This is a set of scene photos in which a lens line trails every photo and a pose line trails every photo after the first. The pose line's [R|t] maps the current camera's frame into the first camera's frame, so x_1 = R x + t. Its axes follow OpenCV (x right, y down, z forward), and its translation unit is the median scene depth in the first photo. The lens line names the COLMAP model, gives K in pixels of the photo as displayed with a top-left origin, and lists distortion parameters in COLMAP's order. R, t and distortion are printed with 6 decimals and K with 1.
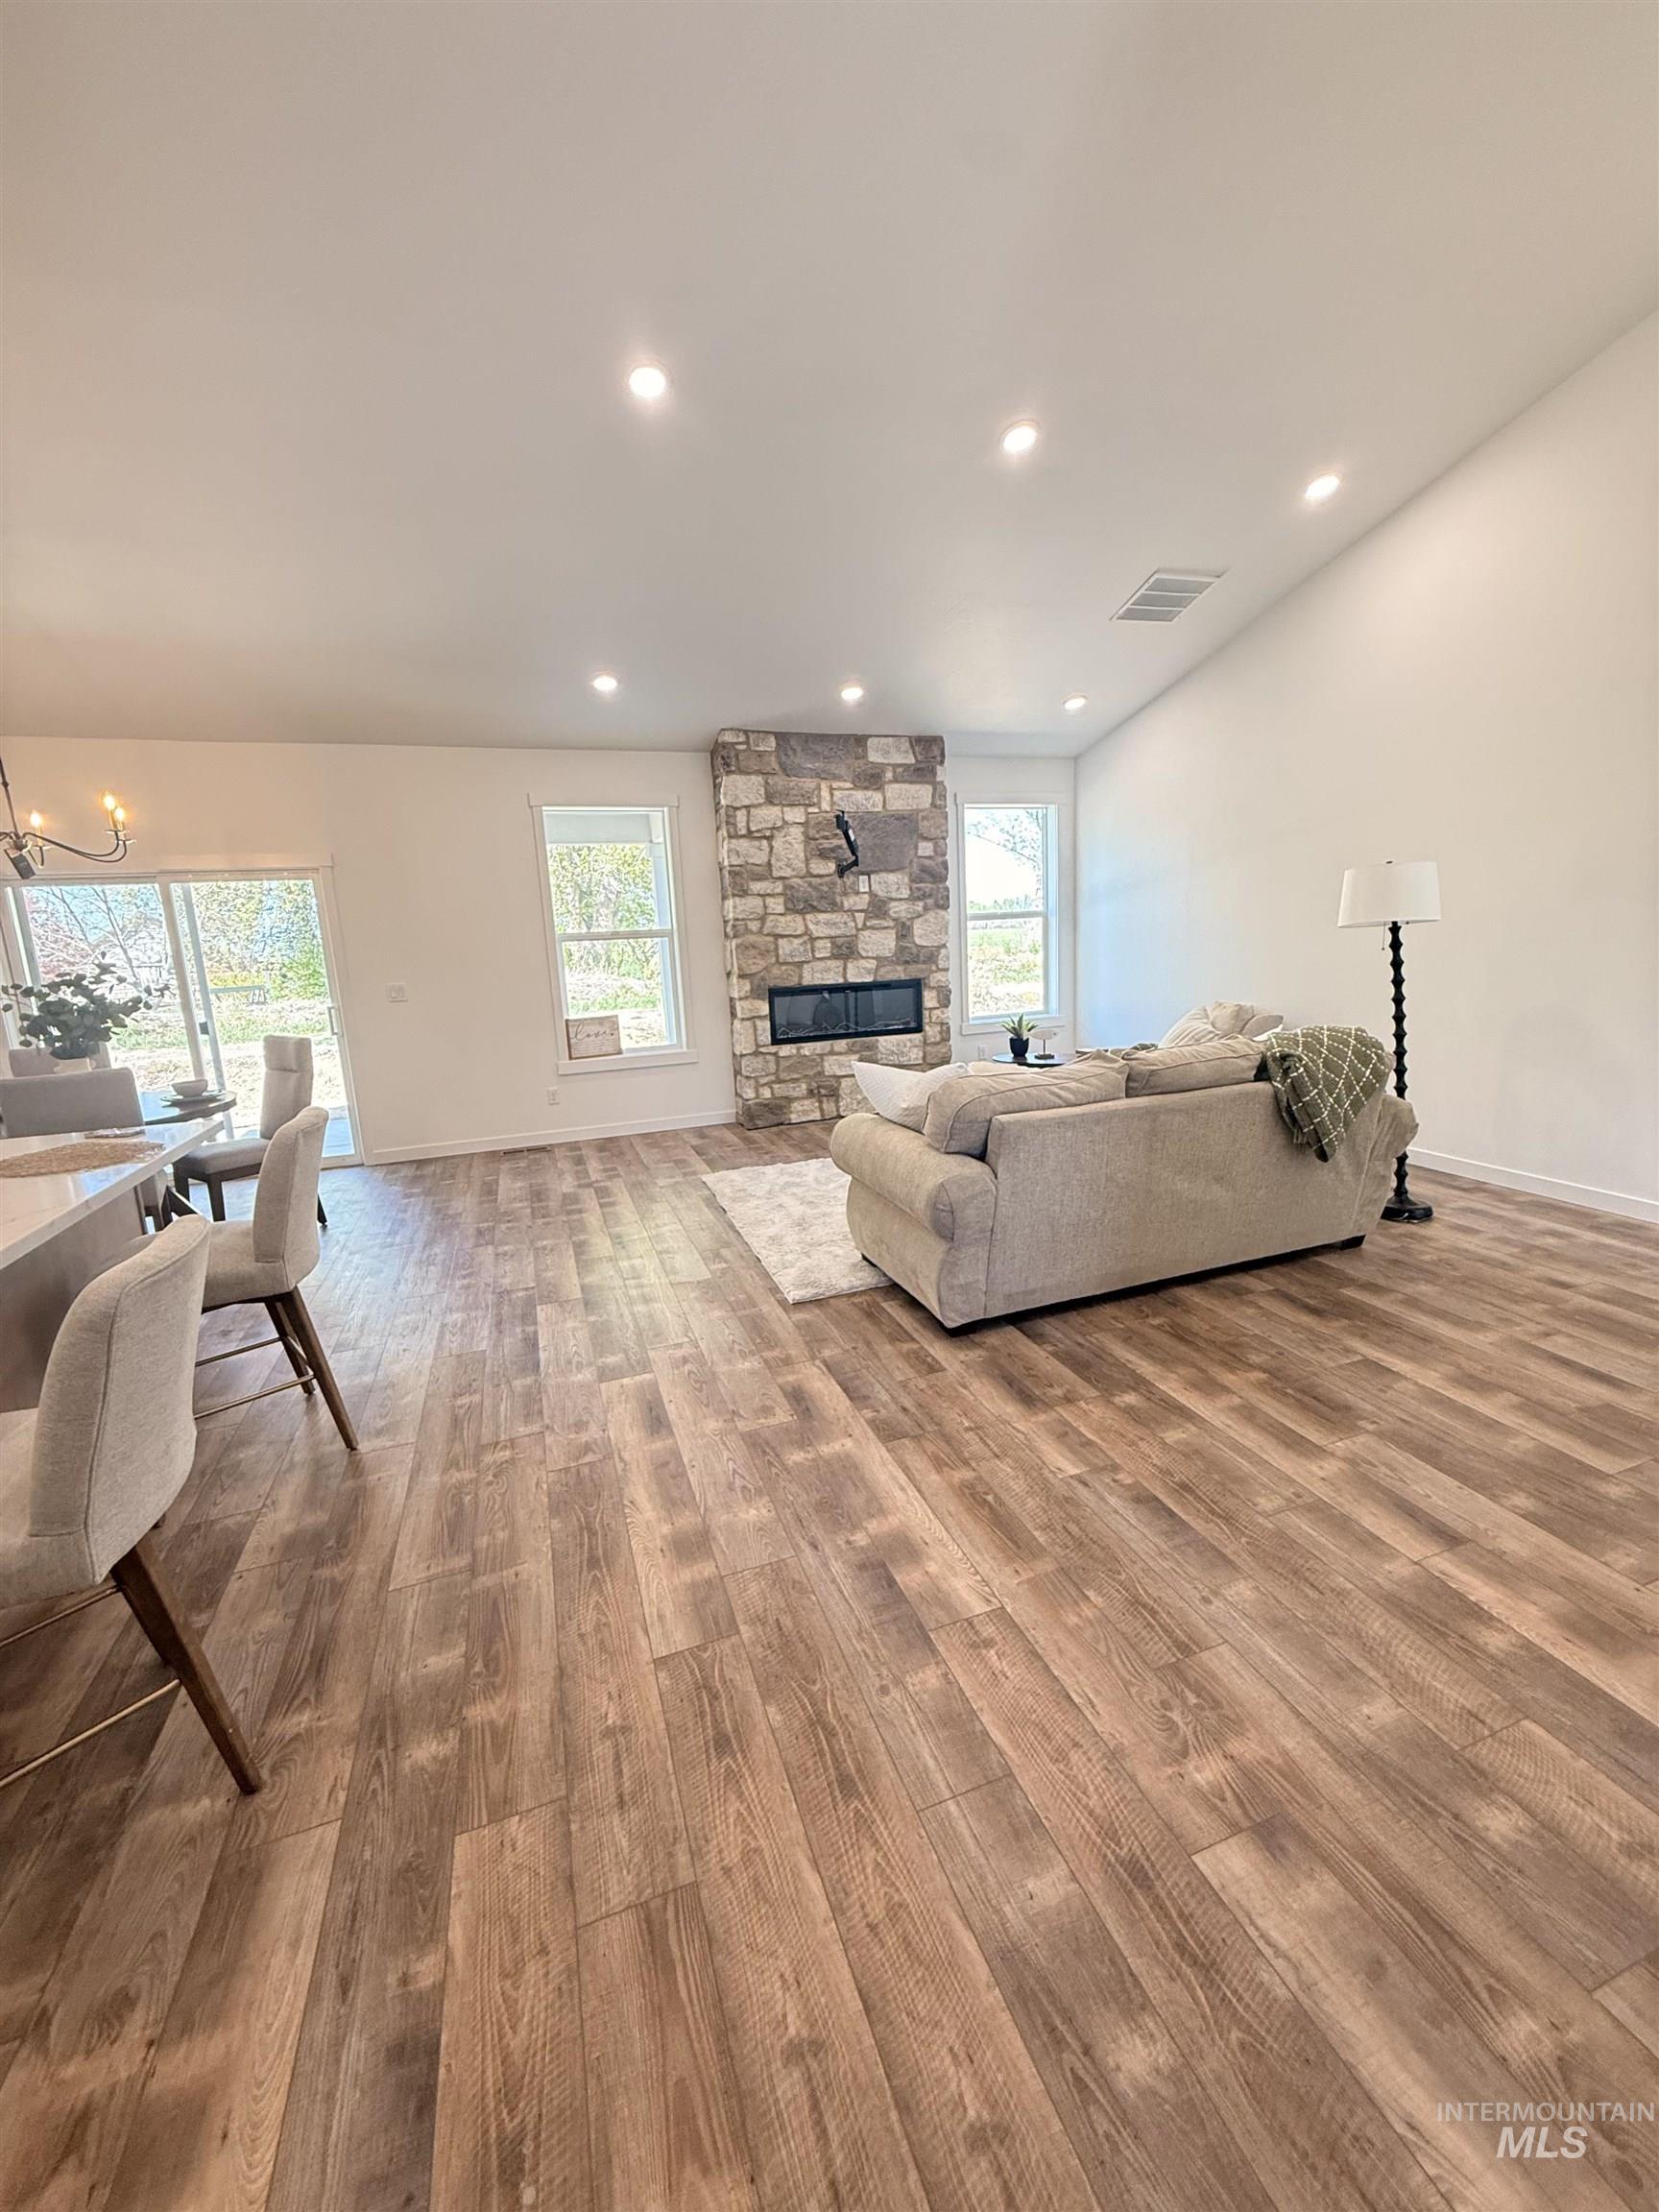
lens RADIAL K [[880.6, 0, 832.8], [0, 880.6, 1098.8], [0, 0, 1]] dist [-0.003122, 0.000987]
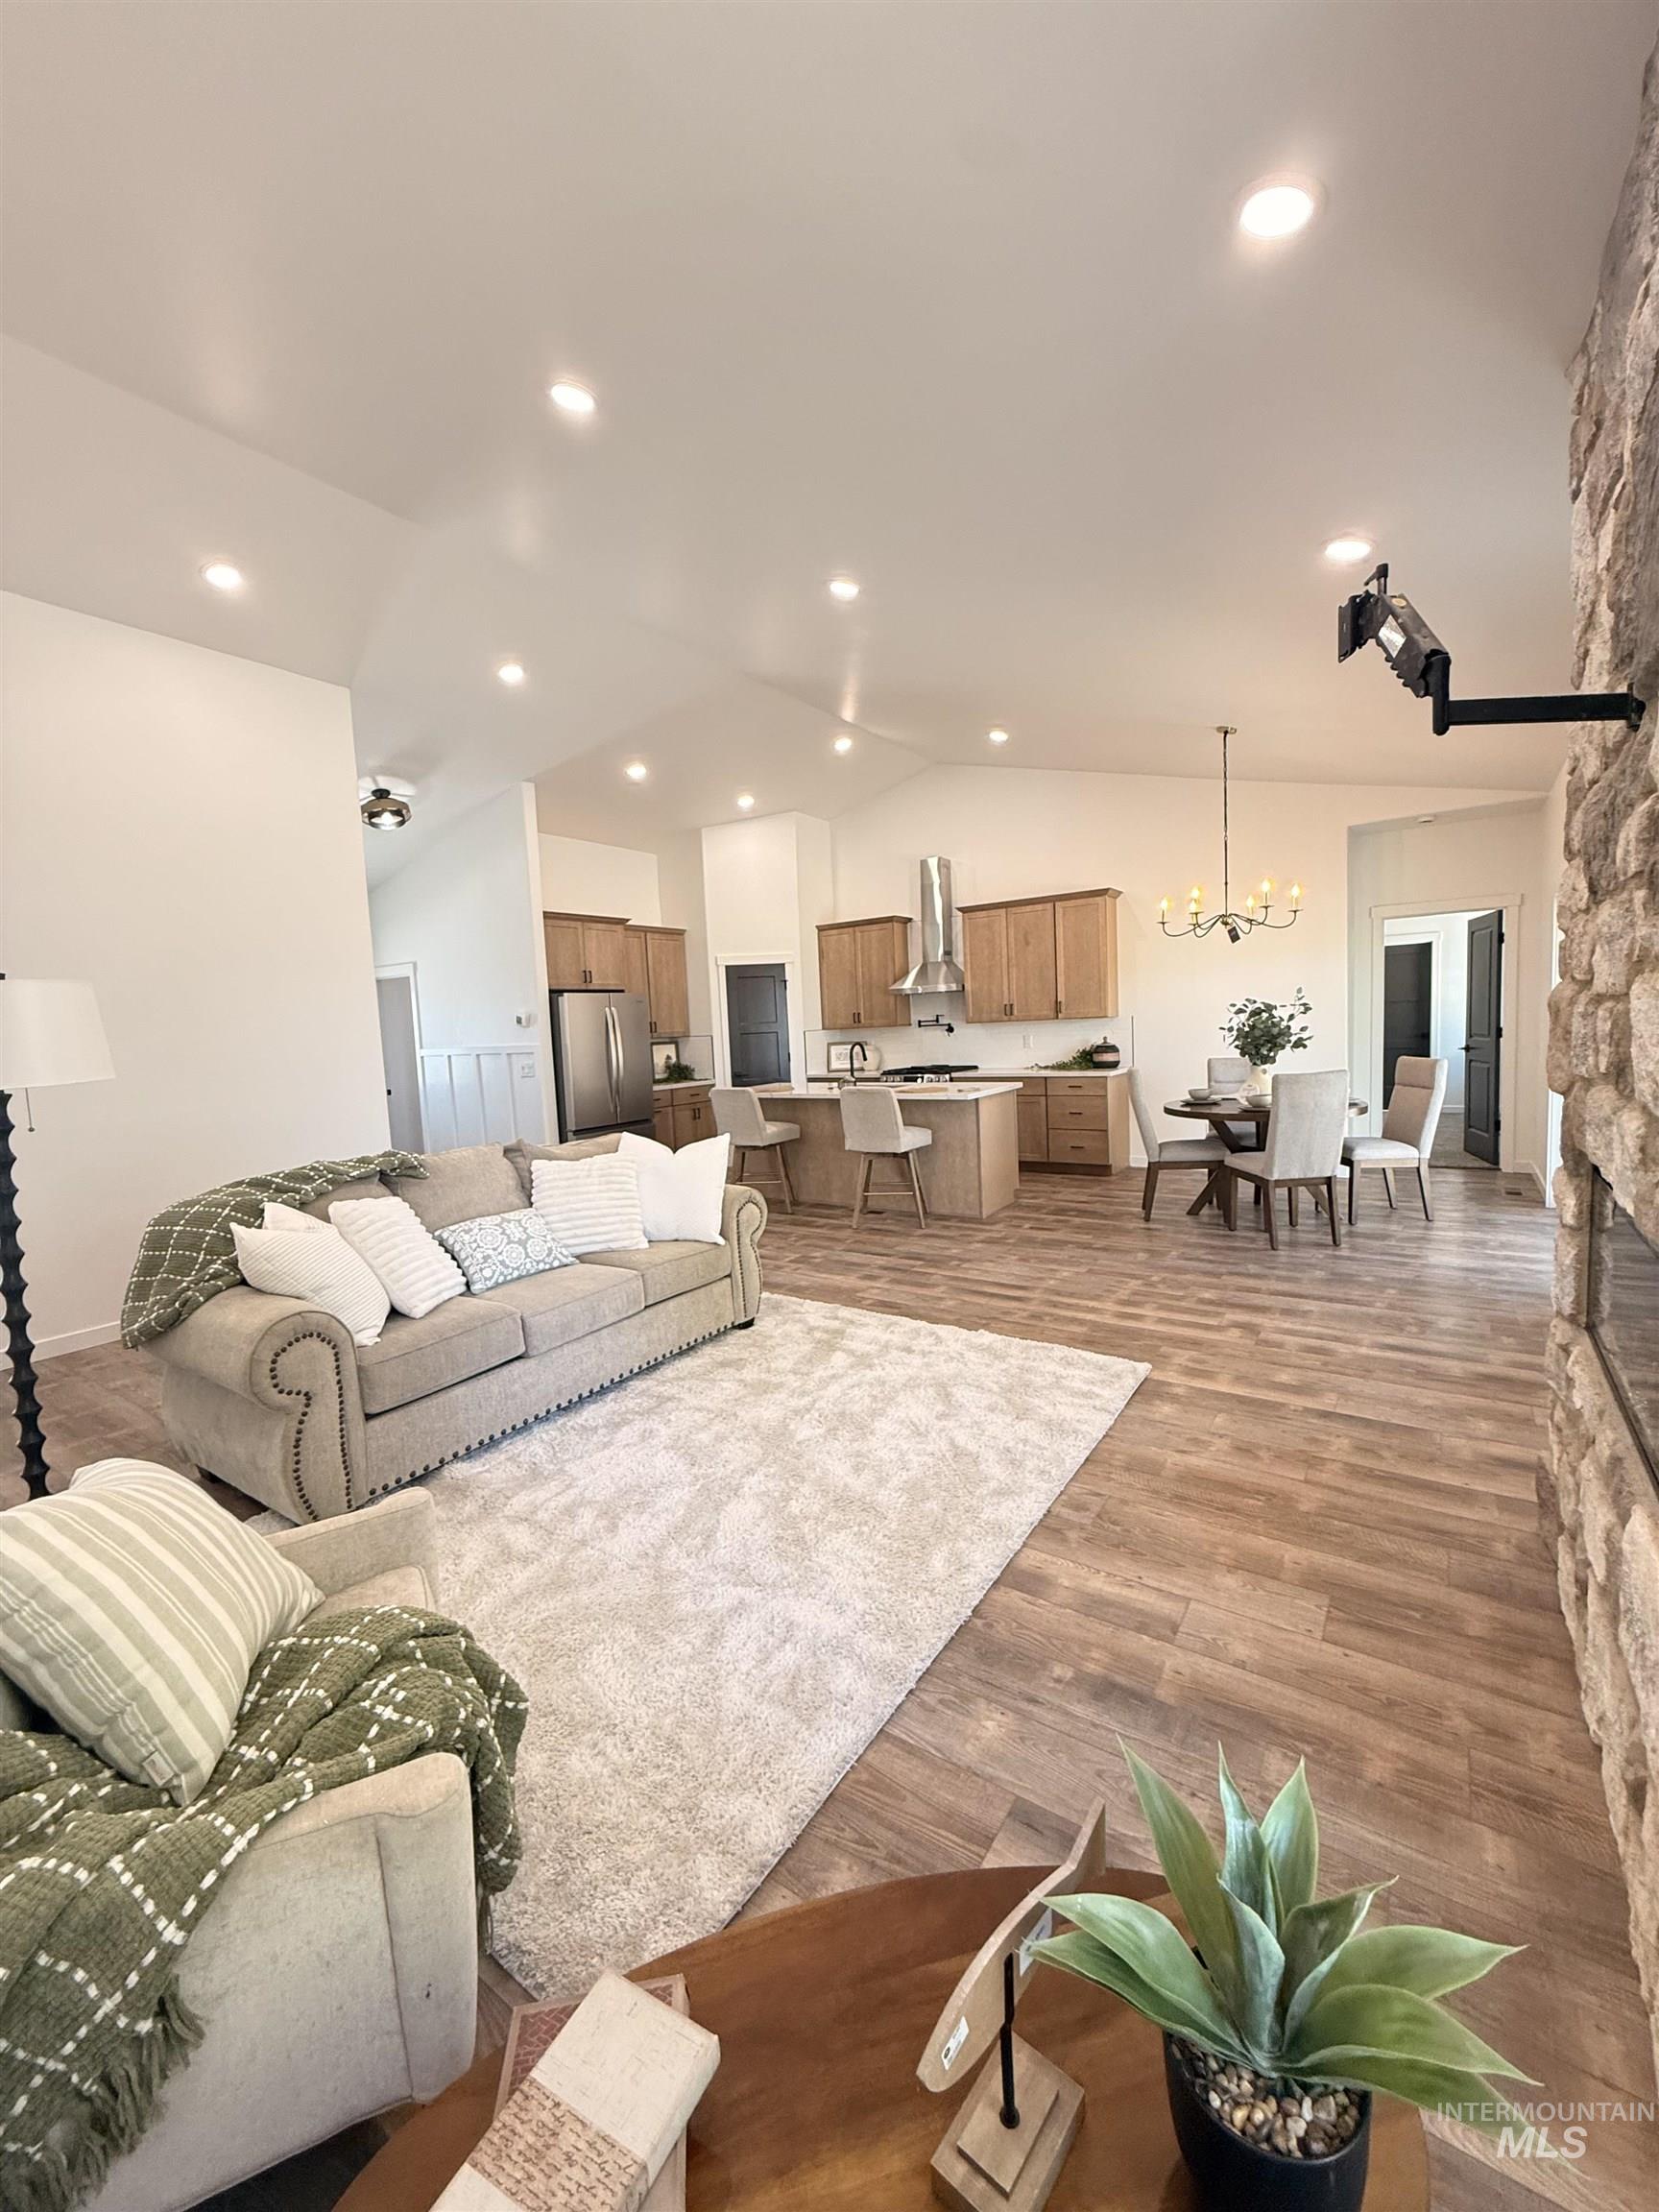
lens RADIAL K [[880.6, 0, 832.8], [0, 880.6, 1098.8], [0, 0, 1]] dist [-0.003122, 0.000987]
pose [[-0.809152, 0.134092, -0.572095, 0.417731], [-0.022771, 0.965727, 0.258561, -0.284809], [0.587158, 0.222242, -0.778366, 1.425270]]
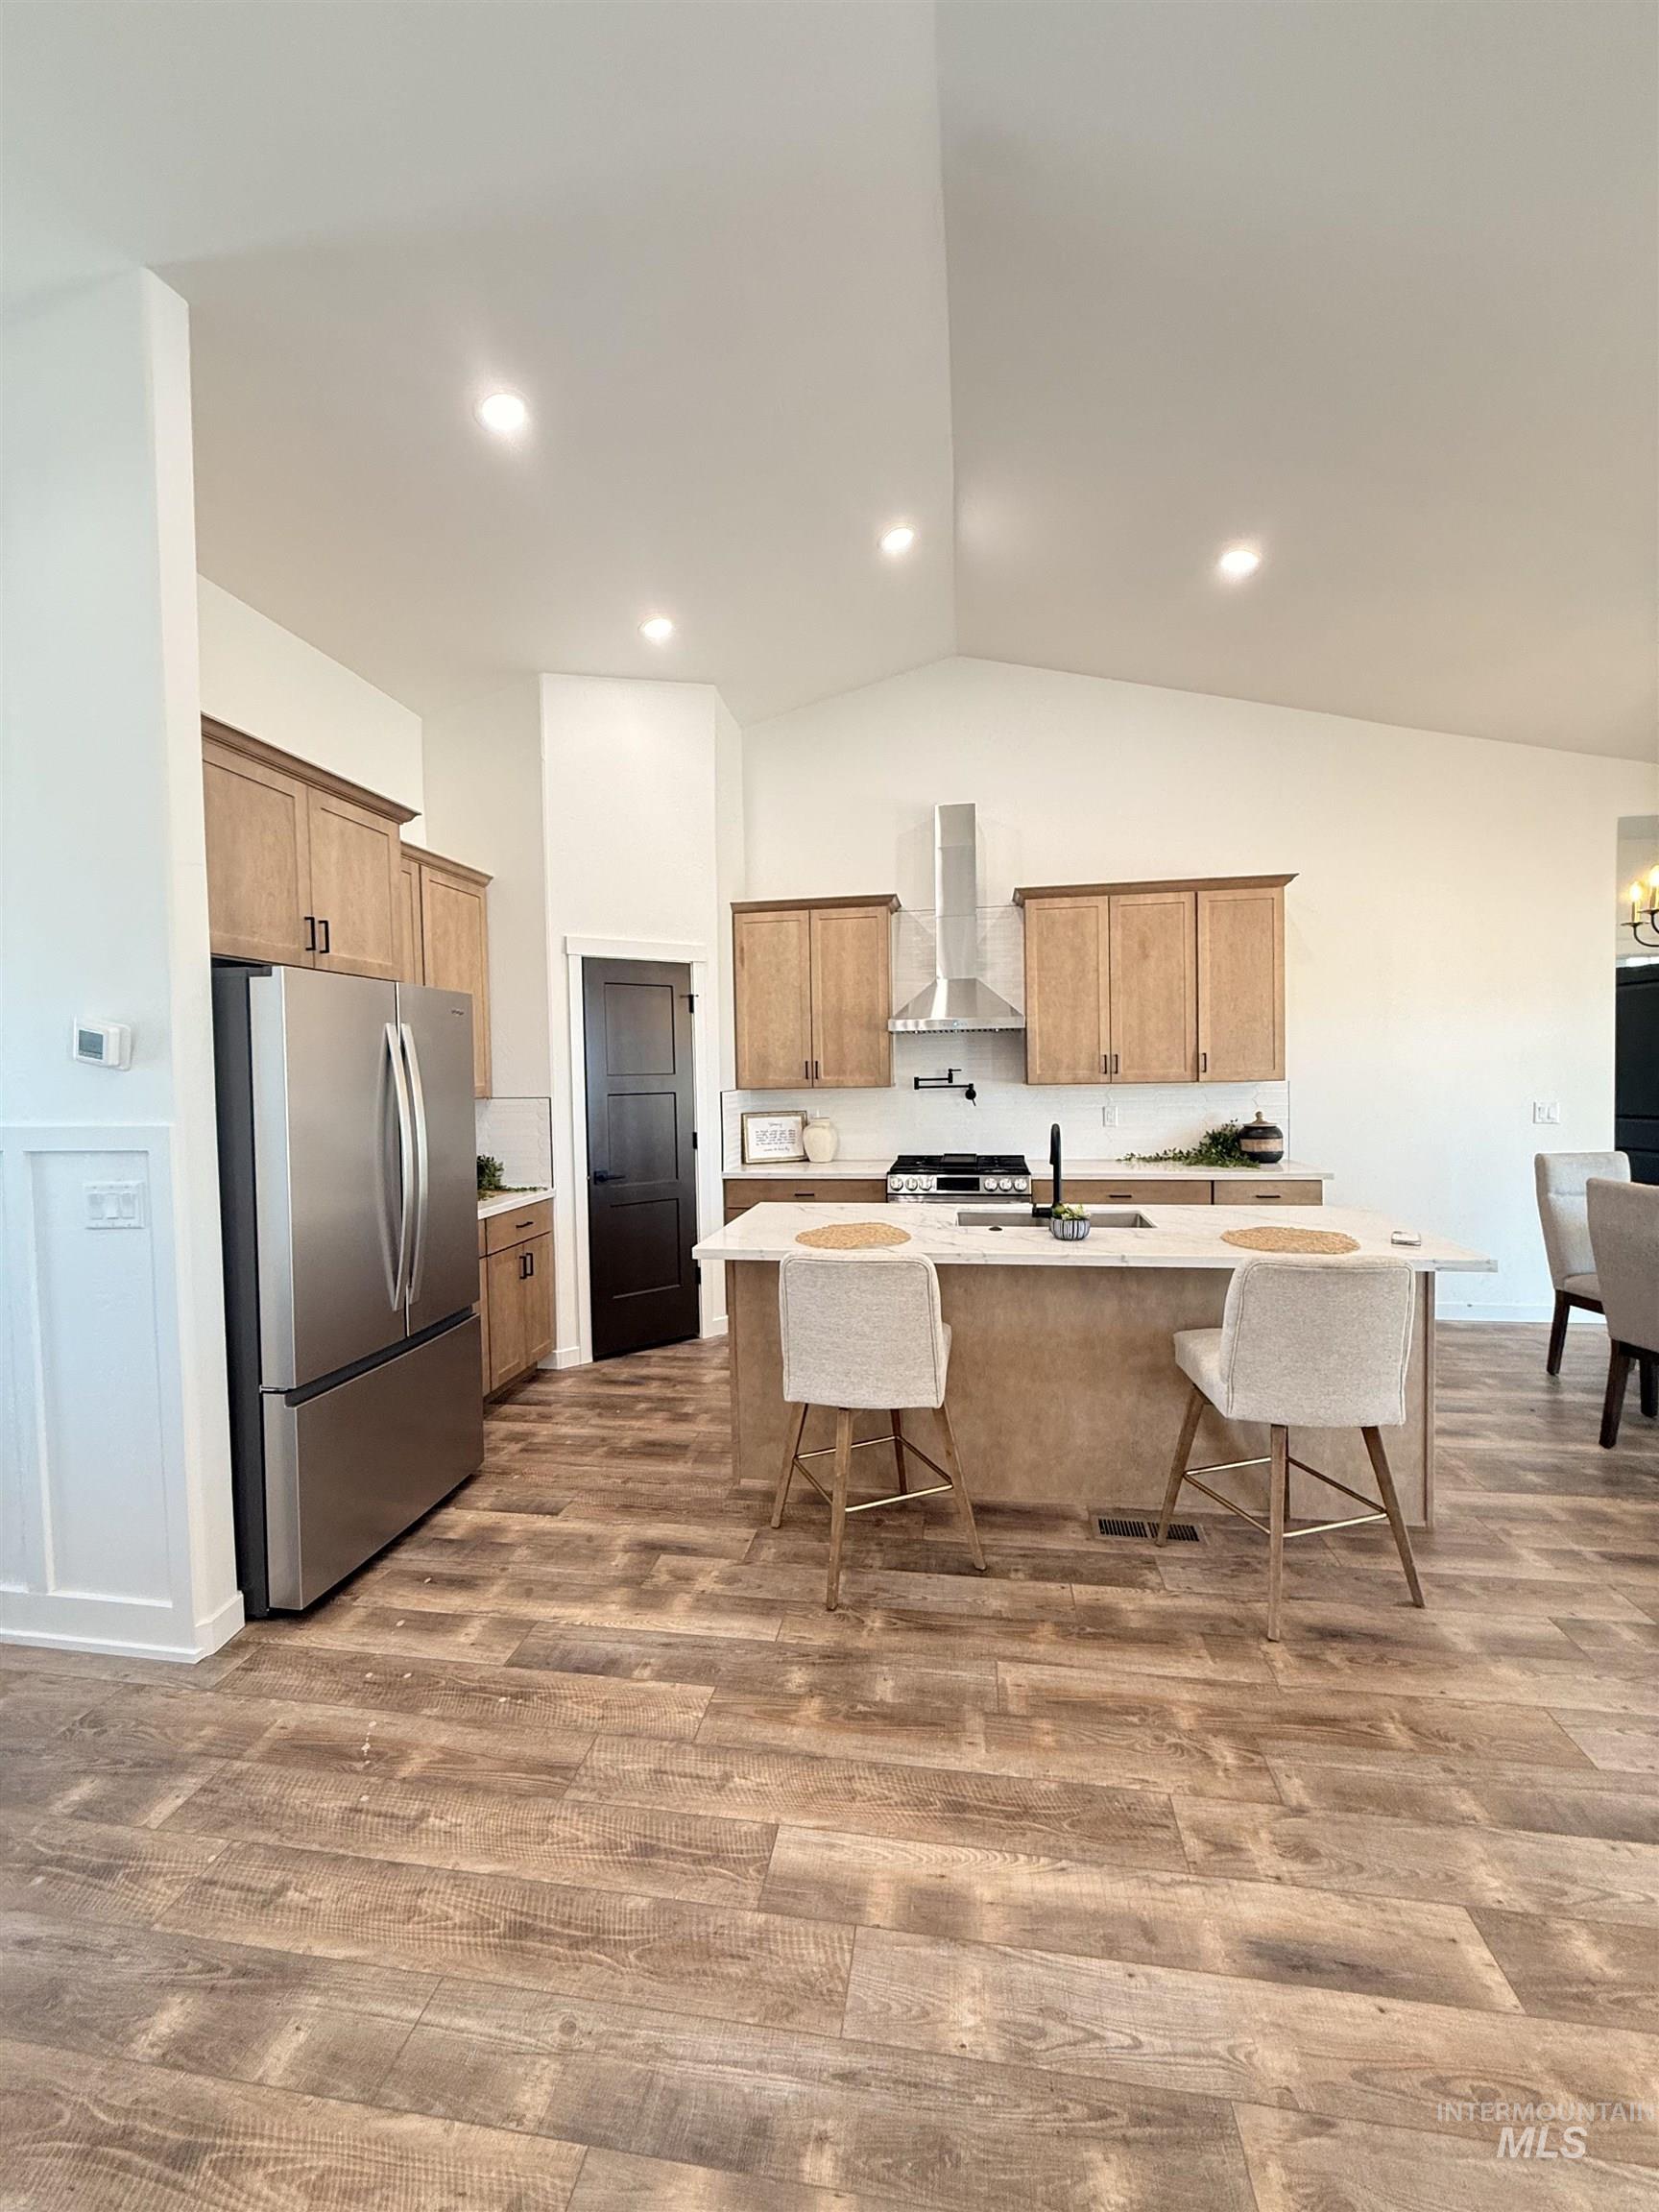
lens RADIAL K [[880.6, 0, 832.8], [0, 880.6, 1098.8], [0, 0, 1]] dist [-0.003122, 0.000987]
pose [[-0.479833, 0.085985, -0.873136, 0.195523], [-0.121054, 0.979179, 0.162953, -0.111510], [0.868968, 0.183887, -0.459434, 0.485006]]
